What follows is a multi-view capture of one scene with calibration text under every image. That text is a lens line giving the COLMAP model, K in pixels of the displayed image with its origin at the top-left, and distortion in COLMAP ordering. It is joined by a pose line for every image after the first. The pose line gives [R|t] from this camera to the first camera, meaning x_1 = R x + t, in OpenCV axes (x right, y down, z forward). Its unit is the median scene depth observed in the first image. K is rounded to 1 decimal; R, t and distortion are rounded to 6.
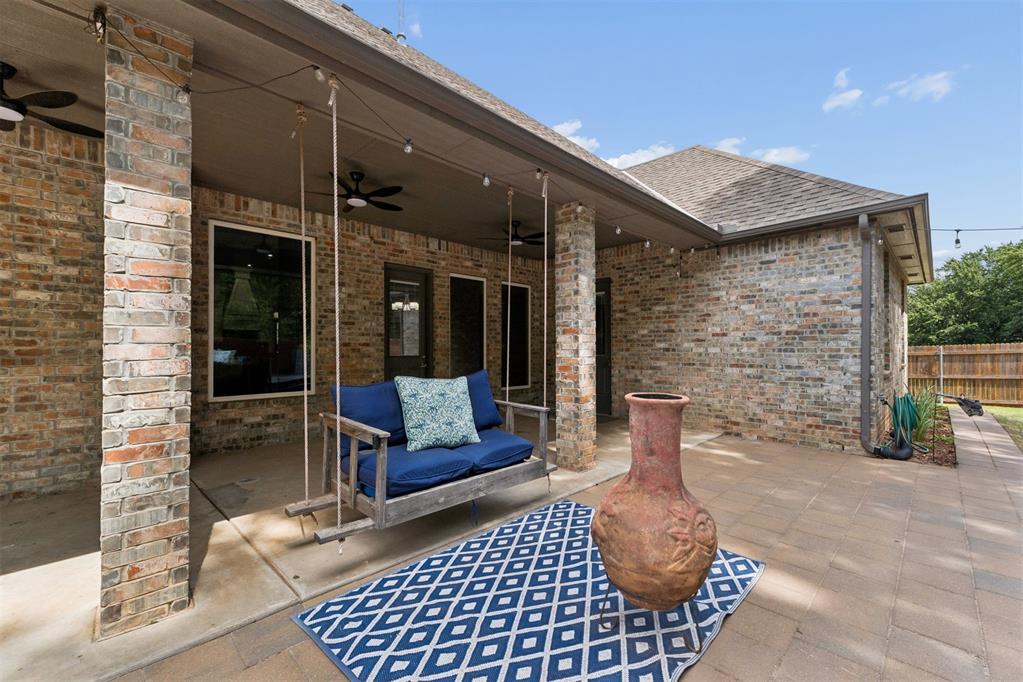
lens RADIAL K [[428.9, 0, 509.1], [0, 428.9, 341.5], [0, 0, 1]] dist [0.001351, 0.000153]
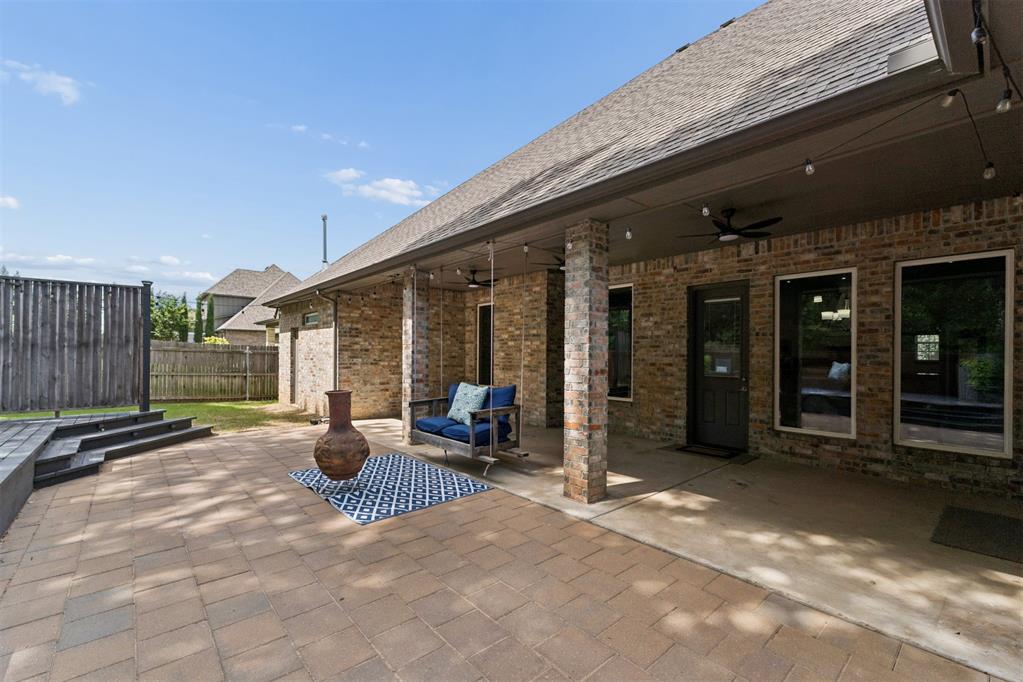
lens RADIAL K [[428.9, 0, 507.5], [0, 428.9, 351.8], [0, 0, 1]] dist [0.001351, 0.000153]
pose [[-0.071916, -0.007562, -0.997382, 0.944932], [0.007436, 0.999939, -0.008118, -0.023738], [0.997383, -0.008001, -0.071855, 0.756733]]
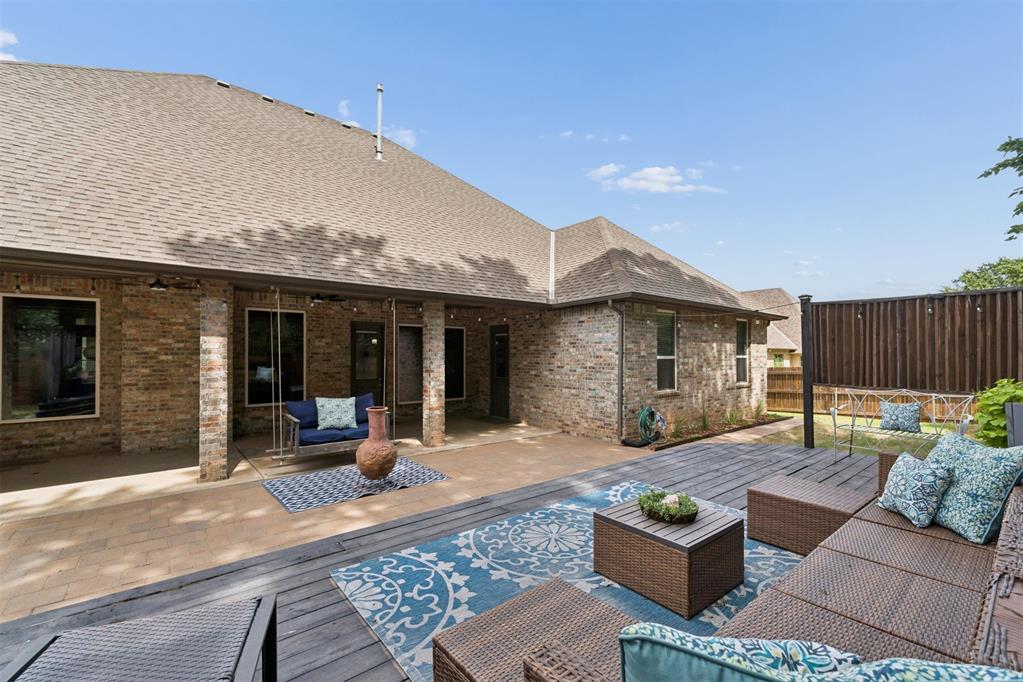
lens RADIAL K [[428.9, 0, 506.2], [0, 428.9, 349.2], [0, 0, 1]] dist [0.001351, 0.000153]
pose [[0.994257, -0.001973, -0.107002, 0.549322], [0.002174, 0.999996, 0.001757, -0.097850], [0.106998, -0.001980, 0.994257, -0.639541]]
